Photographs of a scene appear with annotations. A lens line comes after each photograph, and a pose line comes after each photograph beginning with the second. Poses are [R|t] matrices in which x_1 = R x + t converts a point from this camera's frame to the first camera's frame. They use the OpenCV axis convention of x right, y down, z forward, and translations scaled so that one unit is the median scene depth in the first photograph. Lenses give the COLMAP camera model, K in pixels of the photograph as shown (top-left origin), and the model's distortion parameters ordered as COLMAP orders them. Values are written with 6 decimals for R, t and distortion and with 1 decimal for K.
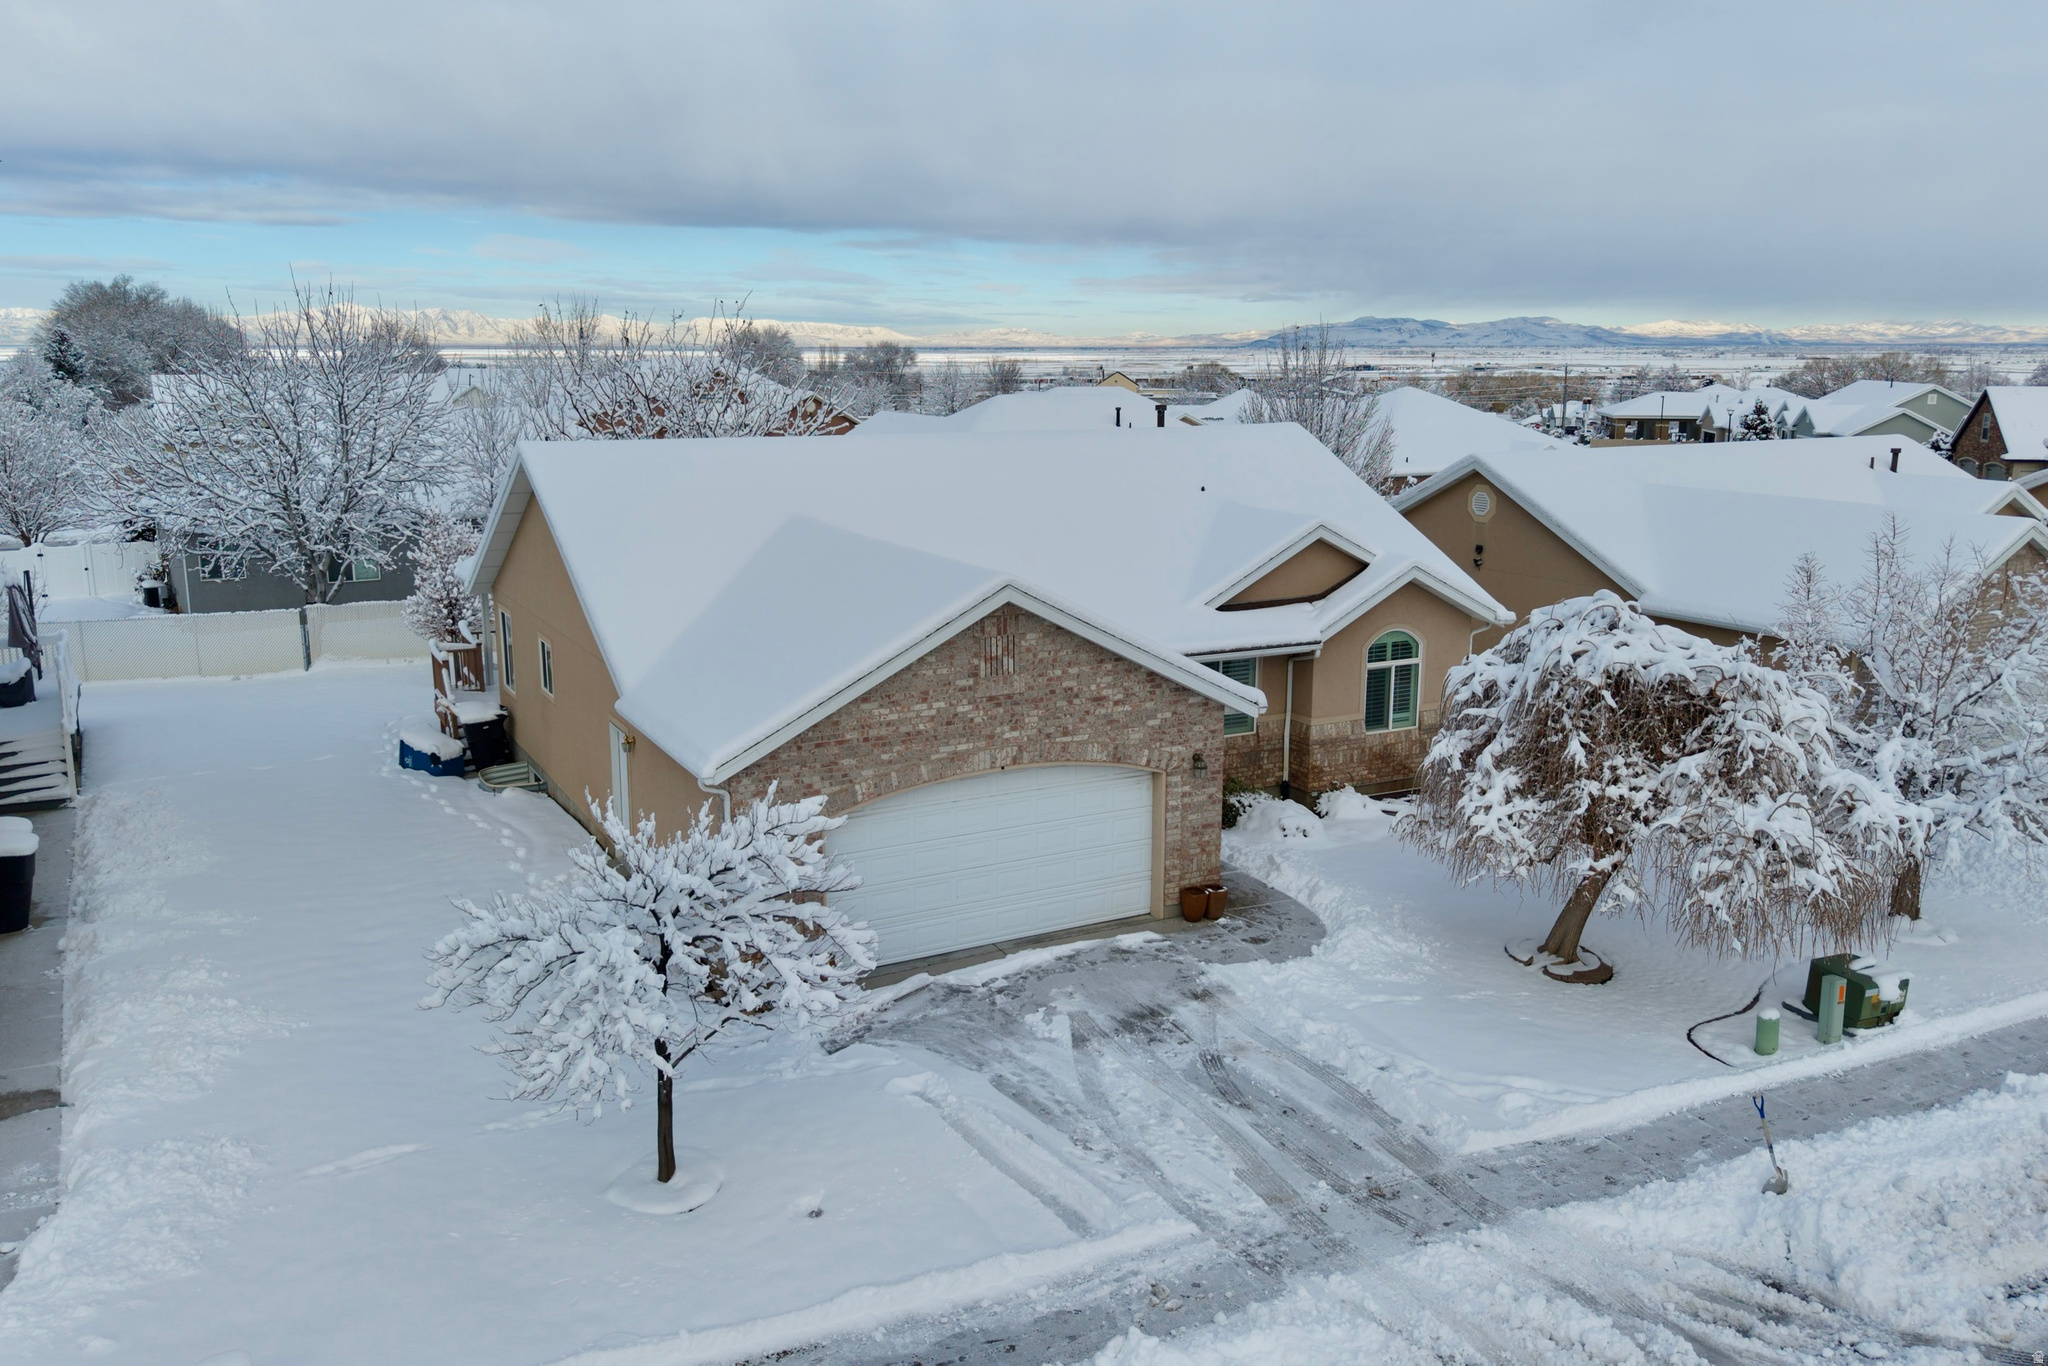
lens RADIAL K [[1623.6, 0, 983.4], [0, 1623.6, 648.2], [0, 0, 1]] dist [0.089524, -0.224825]
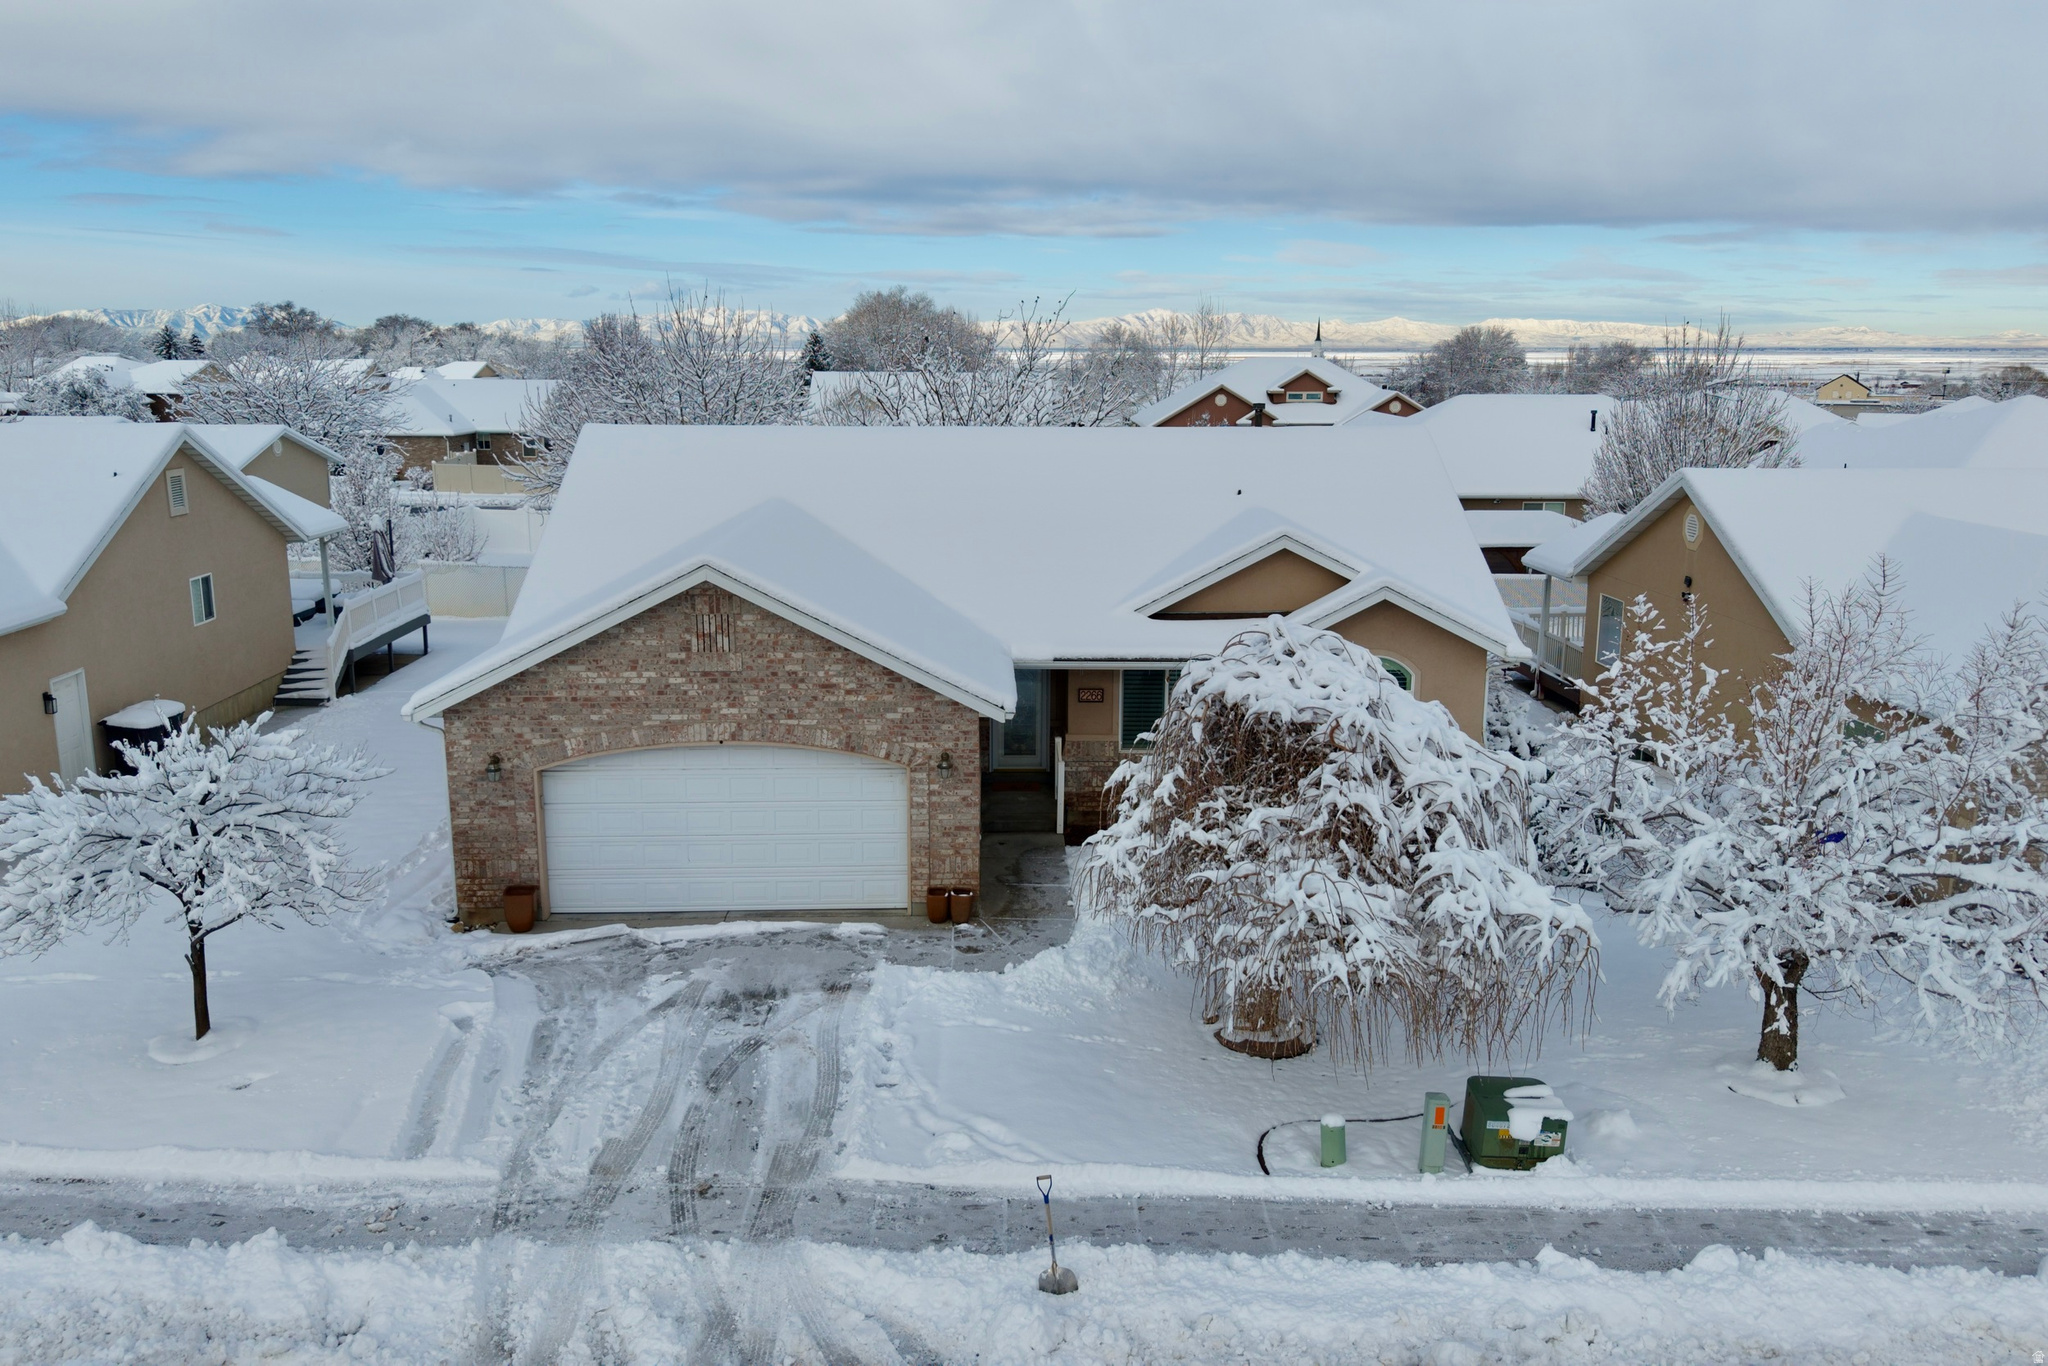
lens RADIAL K [[1600.6, 0, 1019.5], [0, 1600.6, 662.8], [0, 0, 1]] dist [0.071280, -0.141612]
pose [[0.902264, 0.088286, -0.422048, 0.603741], [-0.084810, 0.996030, 0.027046, -0.020412], [0.422760, 0.011392, 0.906170, 0.148161]]
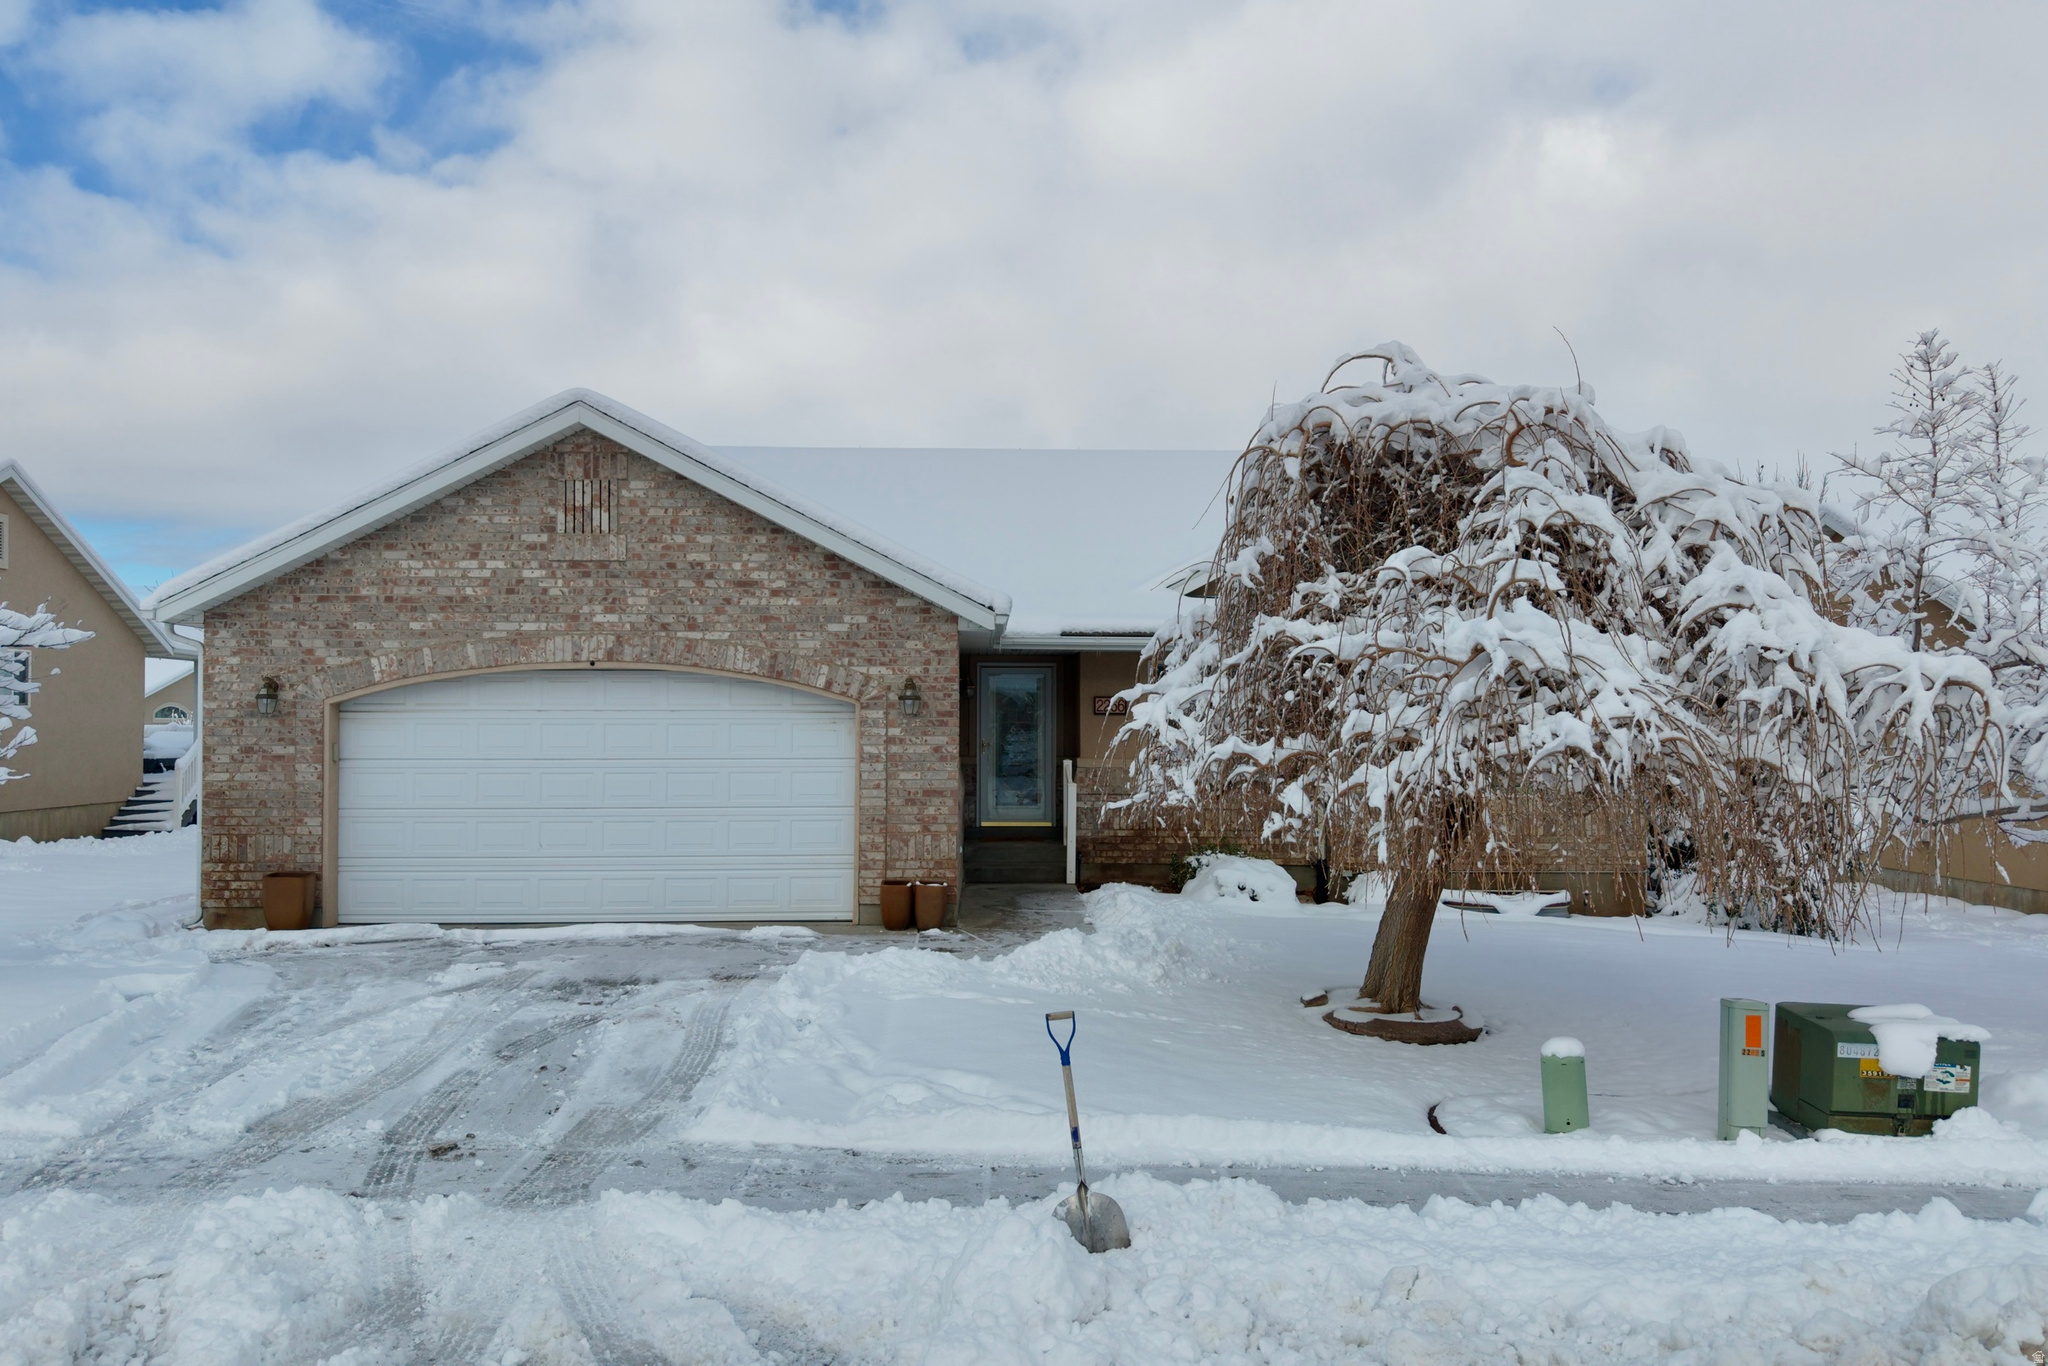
lens RADIAL K [[1605.6, 0, 1013.1], [0, 1605.6, 685.8], [0, 0, 1]] dist [0.019513, -0.014968]
pose [[0.900863, -0.005352, -0.434070, 0.490745], [-0.084826, 0.978478, -0.188111, 0.201168], [0.425734, 0.206283, 0.881021, 0.436925]]
